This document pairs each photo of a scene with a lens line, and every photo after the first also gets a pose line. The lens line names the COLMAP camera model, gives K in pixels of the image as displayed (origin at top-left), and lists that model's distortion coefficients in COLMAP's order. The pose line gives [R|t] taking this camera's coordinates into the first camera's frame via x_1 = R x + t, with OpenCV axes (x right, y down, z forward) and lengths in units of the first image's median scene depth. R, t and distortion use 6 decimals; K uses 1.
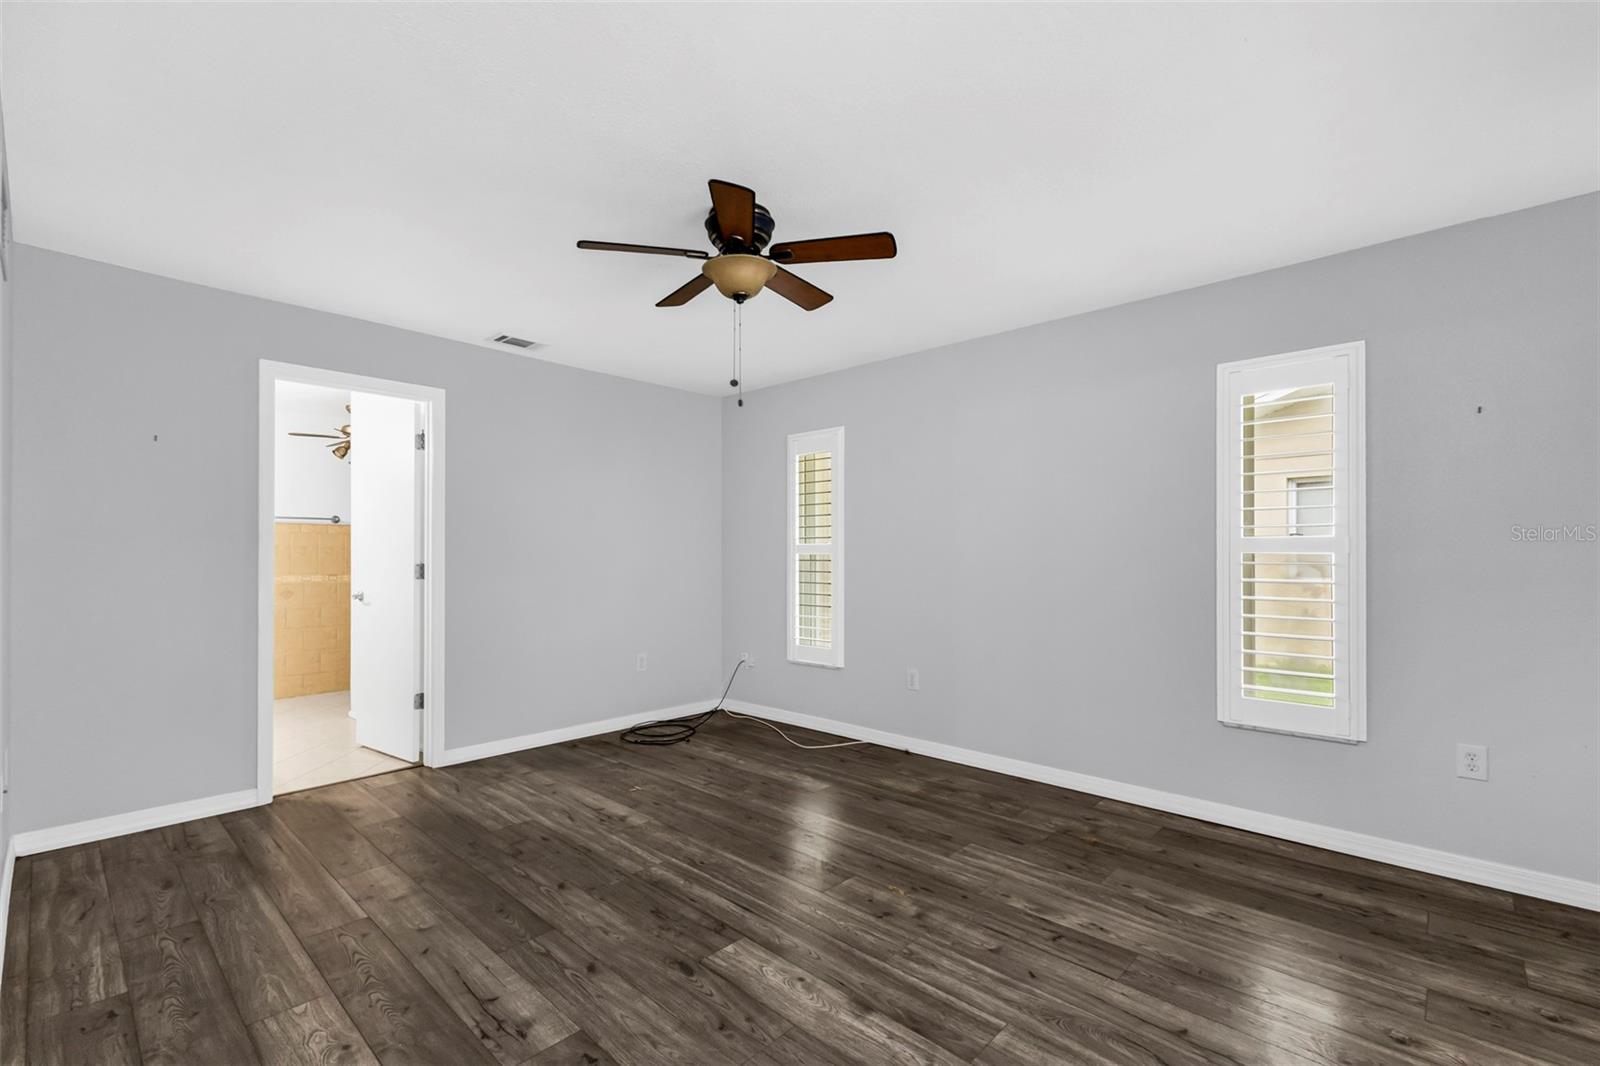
lens RADIAL K [[699.3, 0, 790.1], [0, 699.3, 551.9], [0, 0, 1]] dist [0.007687, -0.000143]
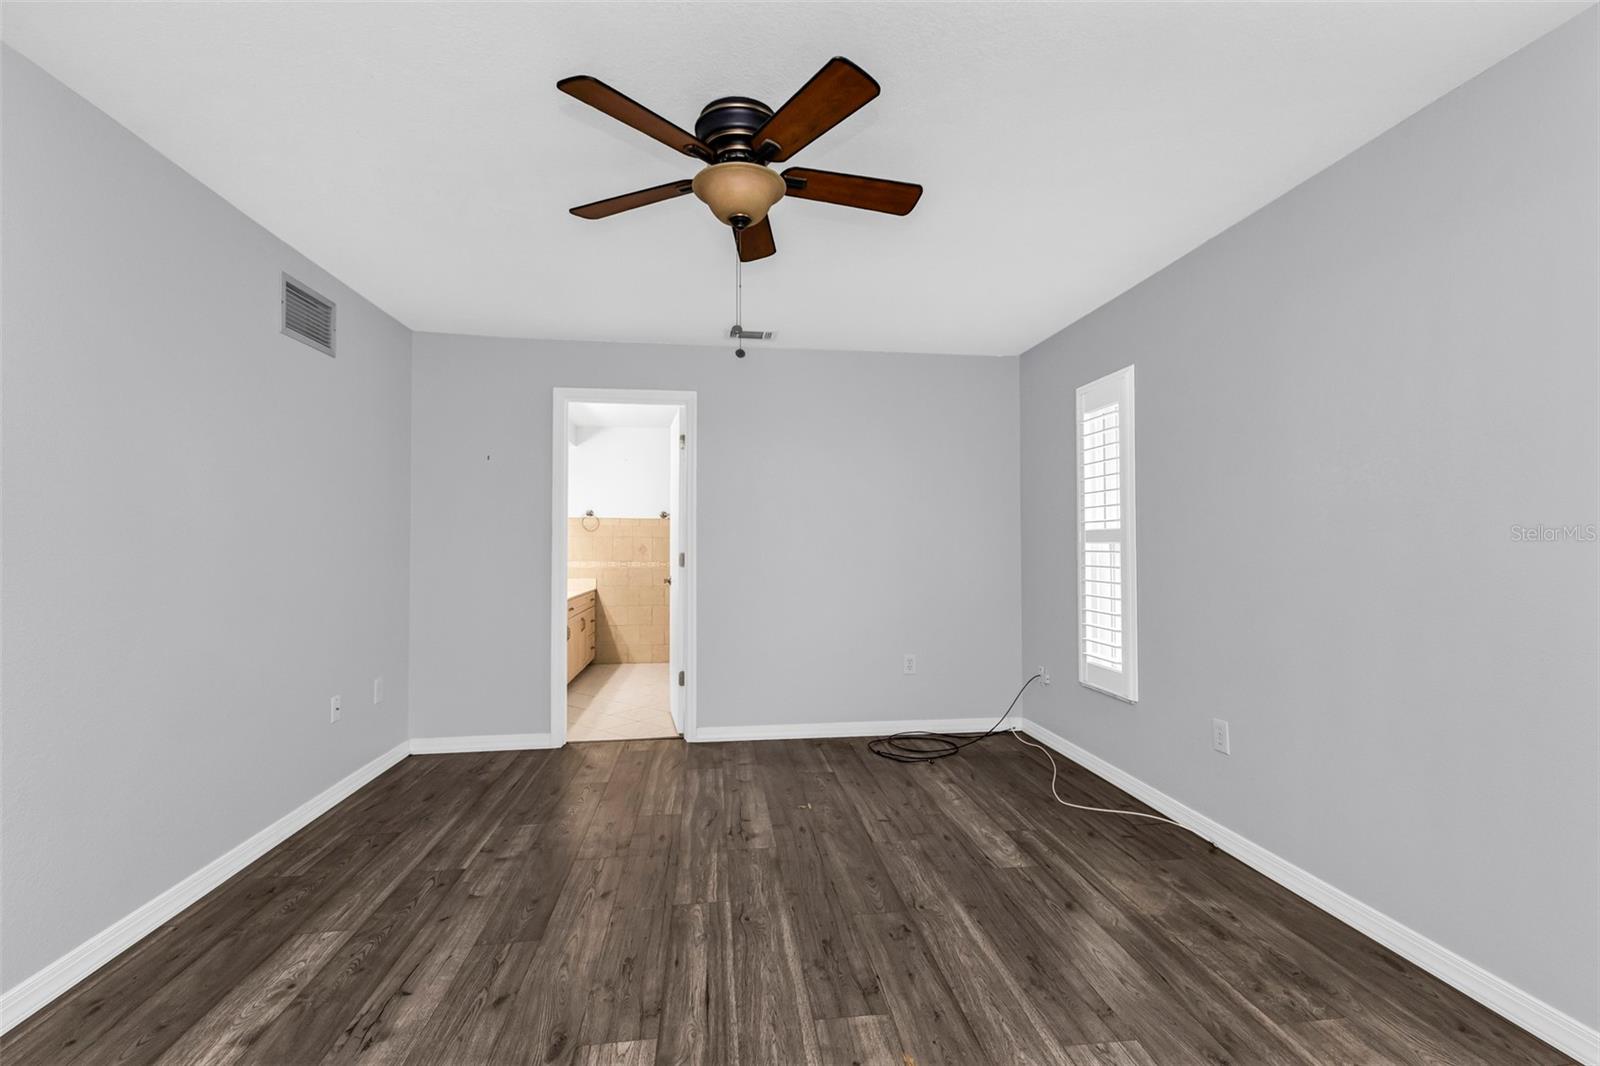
lens RADIAL K [[692.2, 0, 802.9], [0, 692.2, 530.2], [0, 0, 1]] dist [0.007359, -0.000712]
pose [[0.778799, -0.015227, -0.627088, 0.430038], [0.004688, 0.999819, -0.018456, 0.003160], [0.627256, 0.011434, 0.778729, 0.390695]]
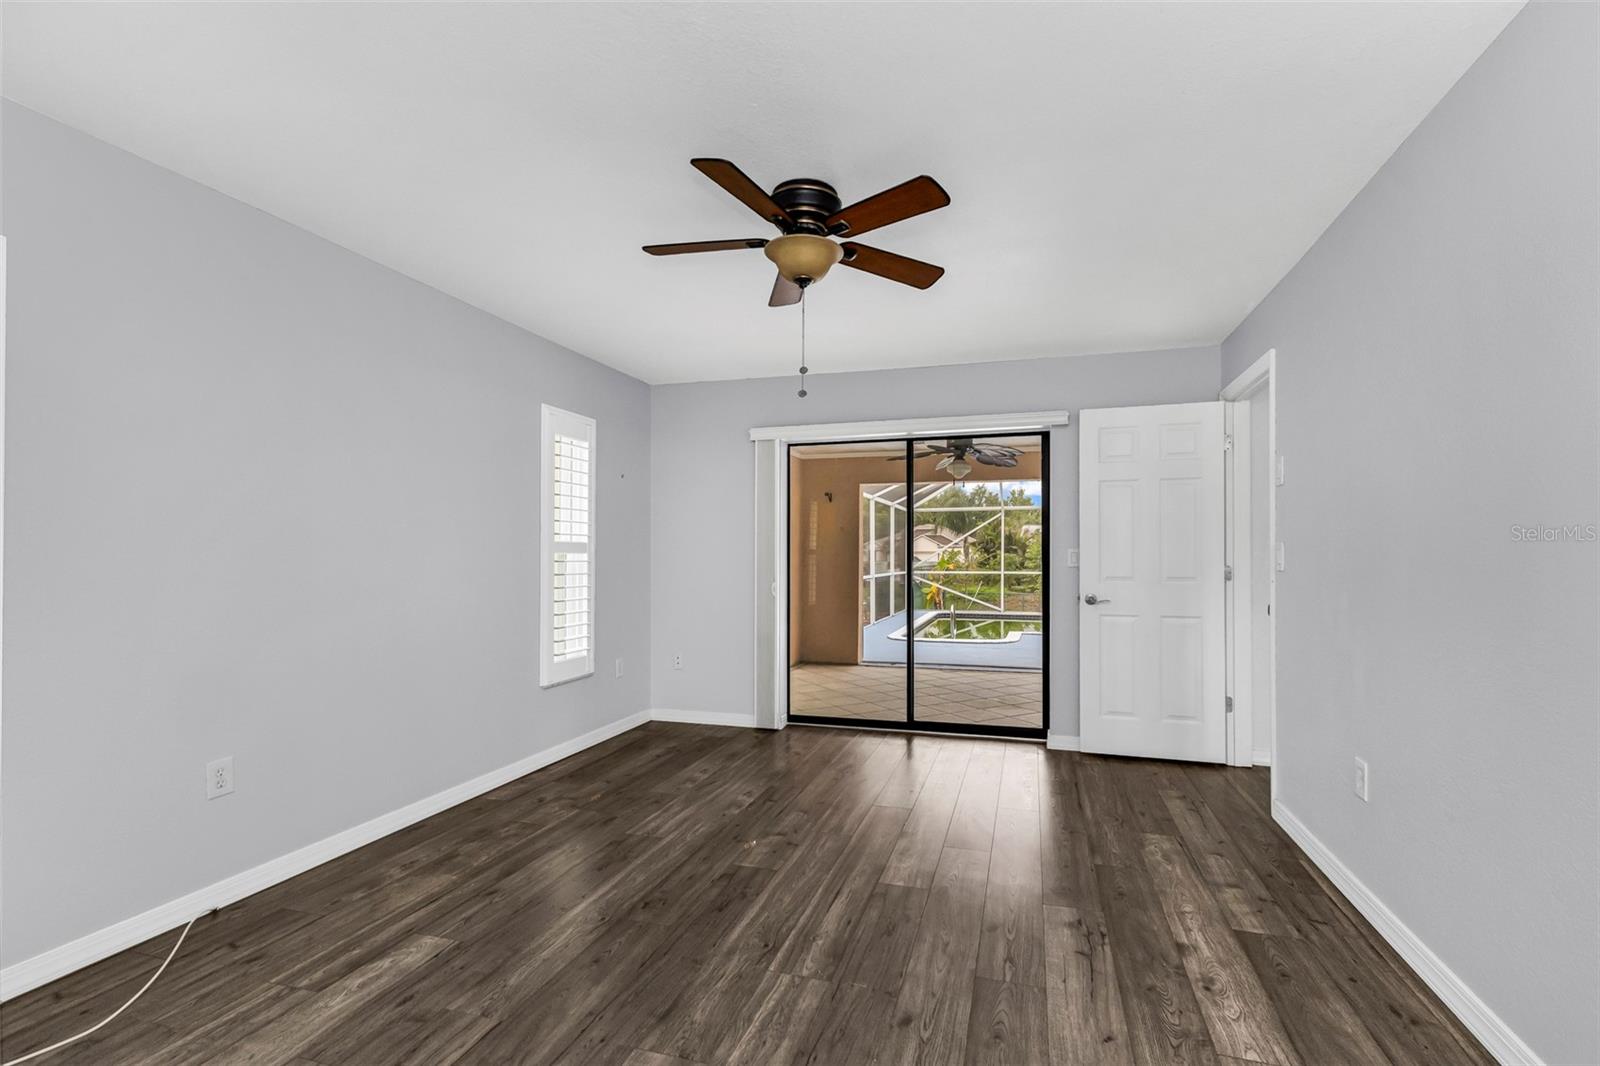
lens RADIAL K [[700.6, 0, 814.0], [0, 700.6, 531.9], [0, 0, 1]] dist [0.008685, -0.000520]
pose [[-0.443675, 0.029429, 0.895704, -0.848719], [-0.002894, 0.999408, -0.034269, 0.004316], [-0.896183, -0.017797, -0.443327, 1.274004]]
